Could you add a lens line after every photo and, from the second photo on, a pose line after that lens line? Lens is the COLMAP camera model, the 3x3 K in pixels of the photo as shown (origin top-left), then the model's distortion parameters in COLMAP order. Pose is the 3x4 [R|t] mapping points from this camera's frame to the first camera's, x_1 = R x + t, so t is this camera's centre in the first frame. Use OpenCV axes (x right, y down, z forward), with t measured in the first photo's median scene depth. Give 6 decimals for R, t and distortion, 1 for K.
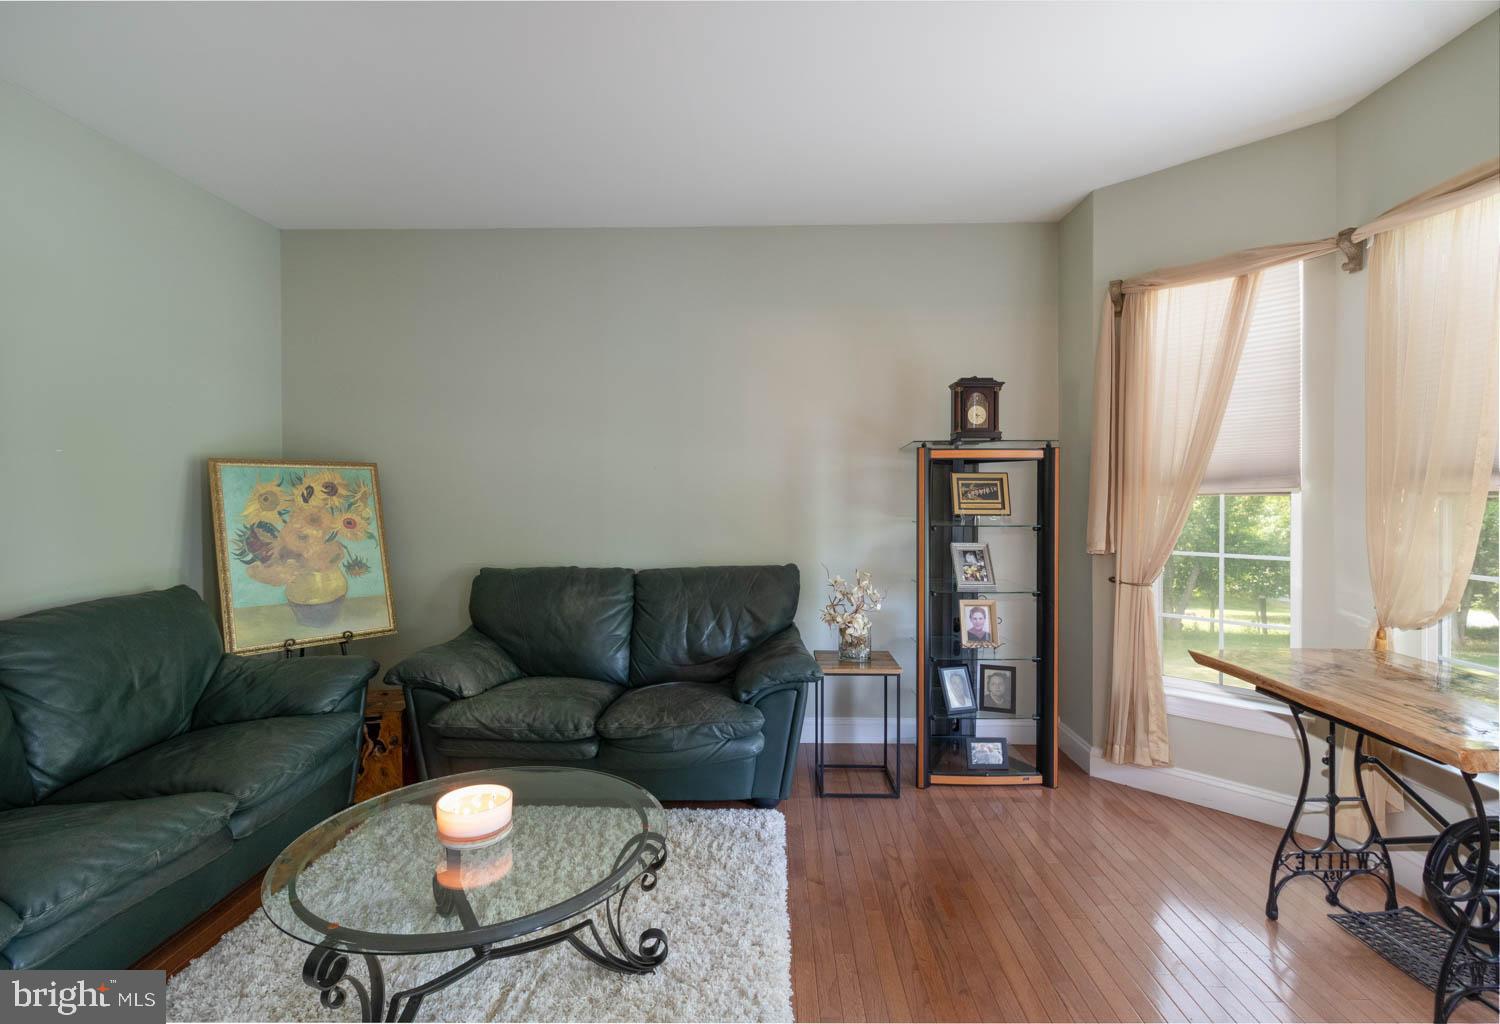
lens RADIAL K [[704.3, 0, 750.0], [0, 704.3, 512.0], [0, 0, 1]] dist [0.004732, 0.000436]
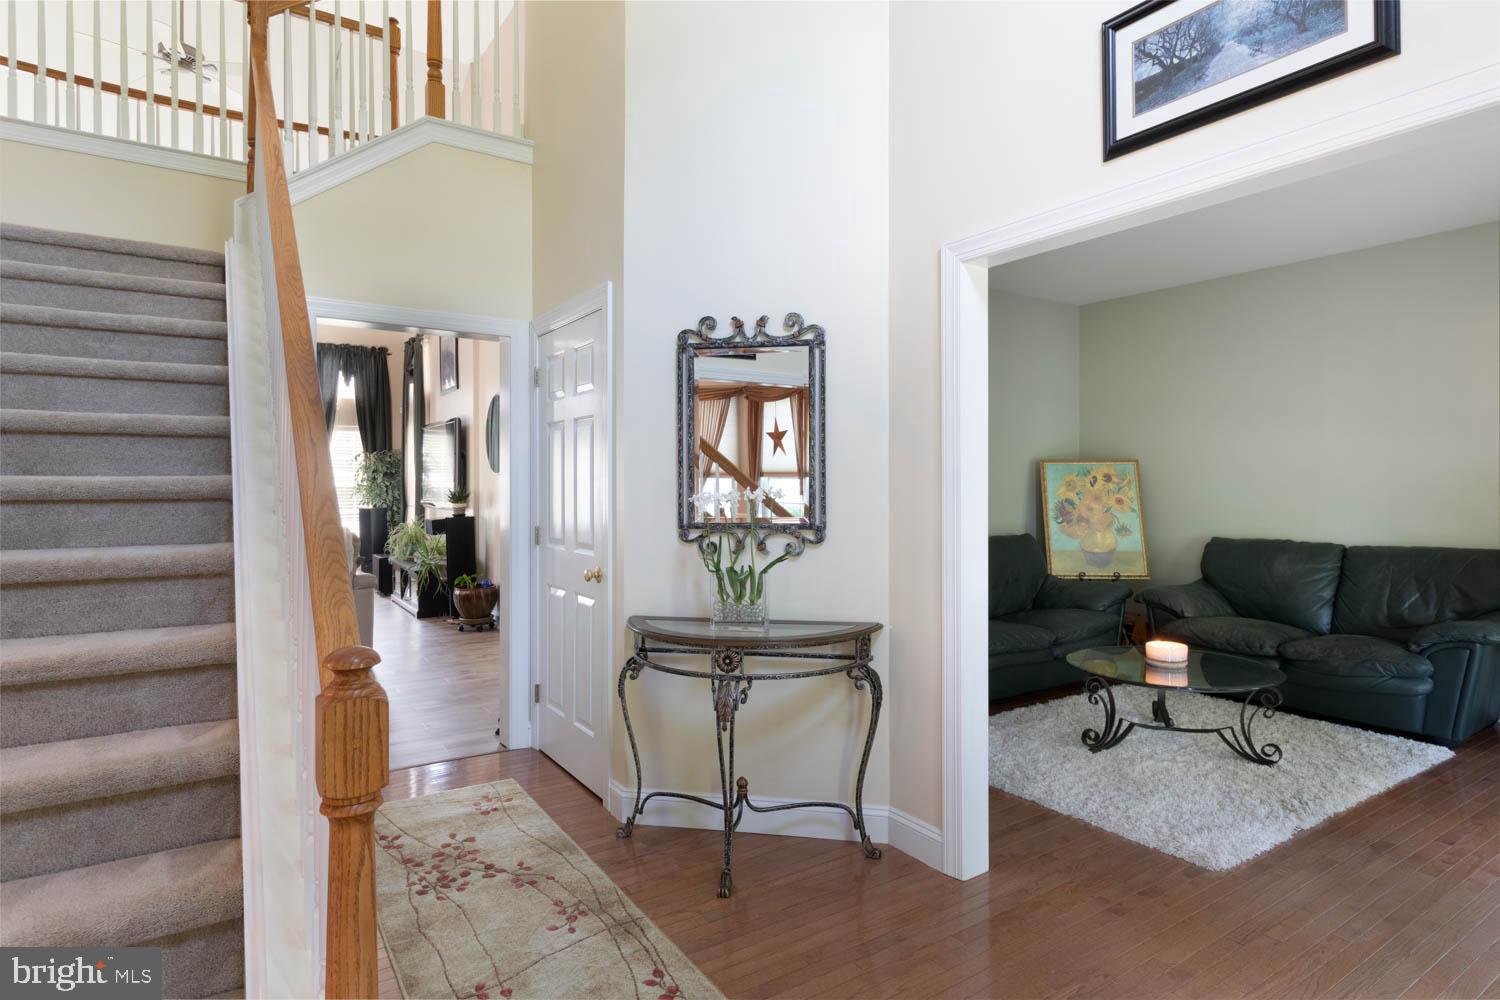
lens RADIAL K [[815.1, 0, 754.0], [0, 815.1, 470.1], [0, 0, 1]] dist [0.001192, 0.000428]
pose [[0.563880, -0.011833, -0.825772, 0.436433], [-0.016793, 0.999526, -0.025789, 0.008699], [0.825686, 0.028409, 0.563414, -0.631684]]
